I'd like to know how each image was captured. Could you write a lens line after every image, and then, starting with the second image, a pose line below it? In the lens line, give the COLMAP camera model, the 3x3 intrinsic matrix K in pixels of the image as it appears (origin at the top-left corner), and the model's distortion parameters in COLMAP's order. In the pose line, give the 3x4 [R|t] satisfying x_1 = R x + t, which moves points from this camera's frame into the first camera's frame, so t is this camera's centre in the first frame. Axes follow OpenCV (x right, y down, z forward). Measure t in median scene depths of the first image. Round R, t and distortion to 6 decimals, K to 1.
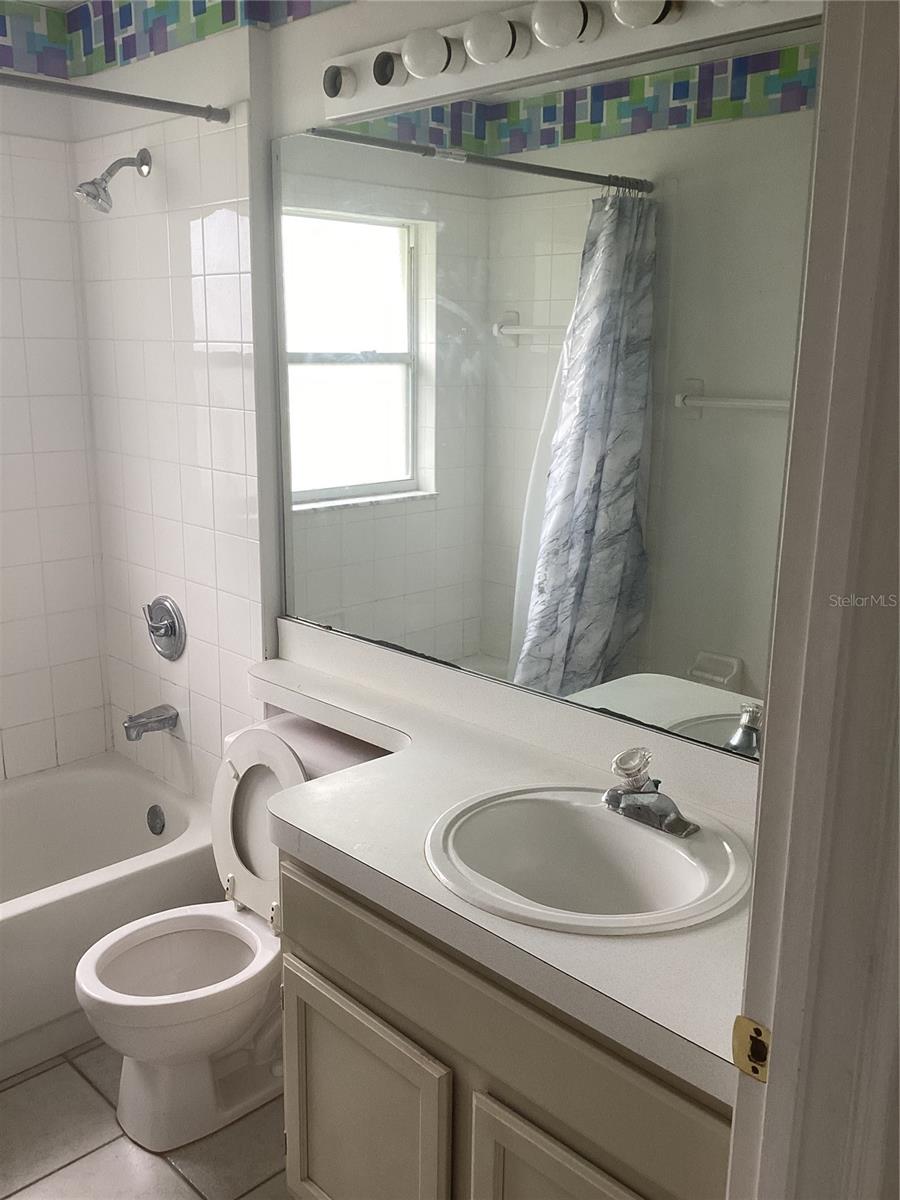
lens RADIAL K [[1078.8, 0, 454.1], [0, 1078.8, 601.4], [0, 0, 1]] dist [-0.002044, -0.021792]
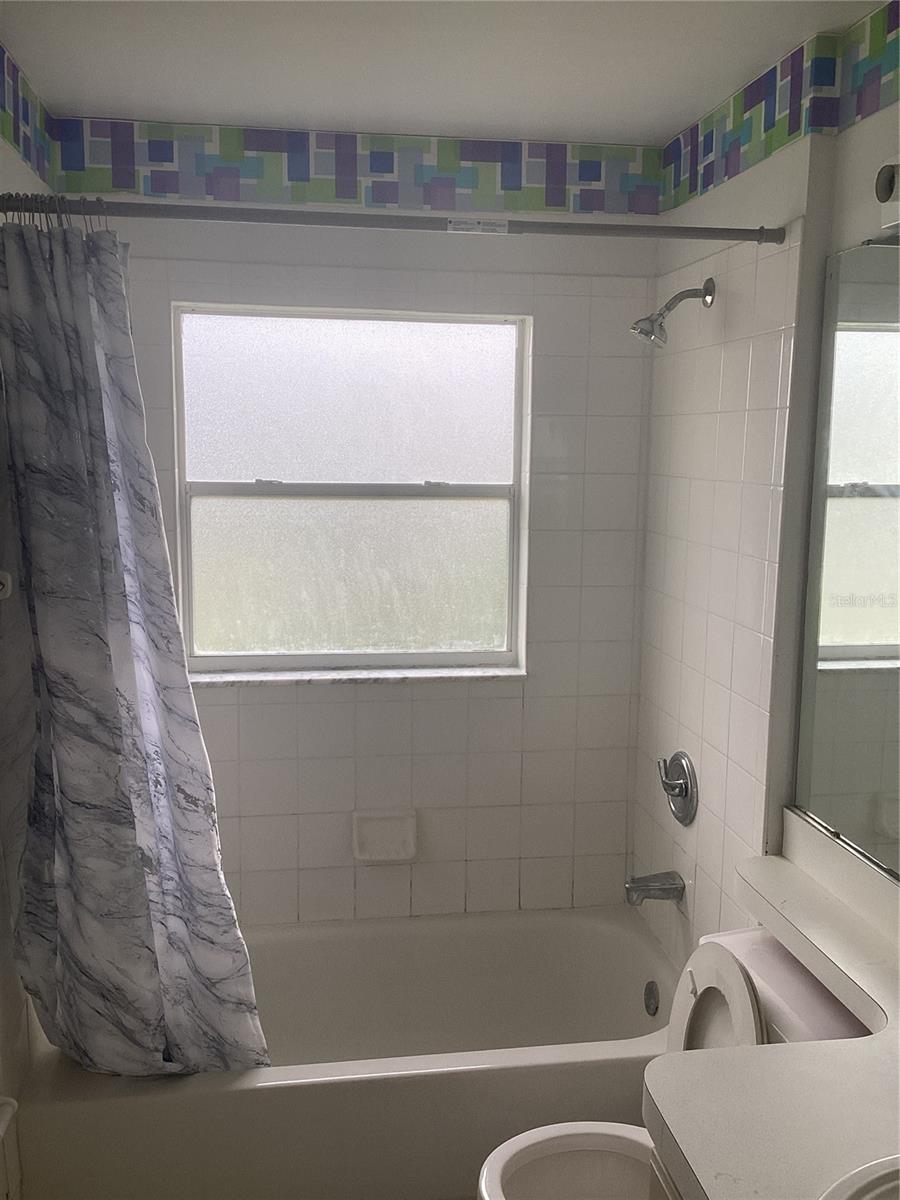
lens RADIAL K [[1078.3, 0, 451.3], [0, 1078.3, 593.5], [0, 0, 1]] dist [0.109557, -0.206598]
pose [[0.814748, 0.075533, -0.574875, 0.095894], [-0.136116, 0.988687, -0.063008, -0.057423], [0.563612, 0.129585, 0.815812, 0.130919]]
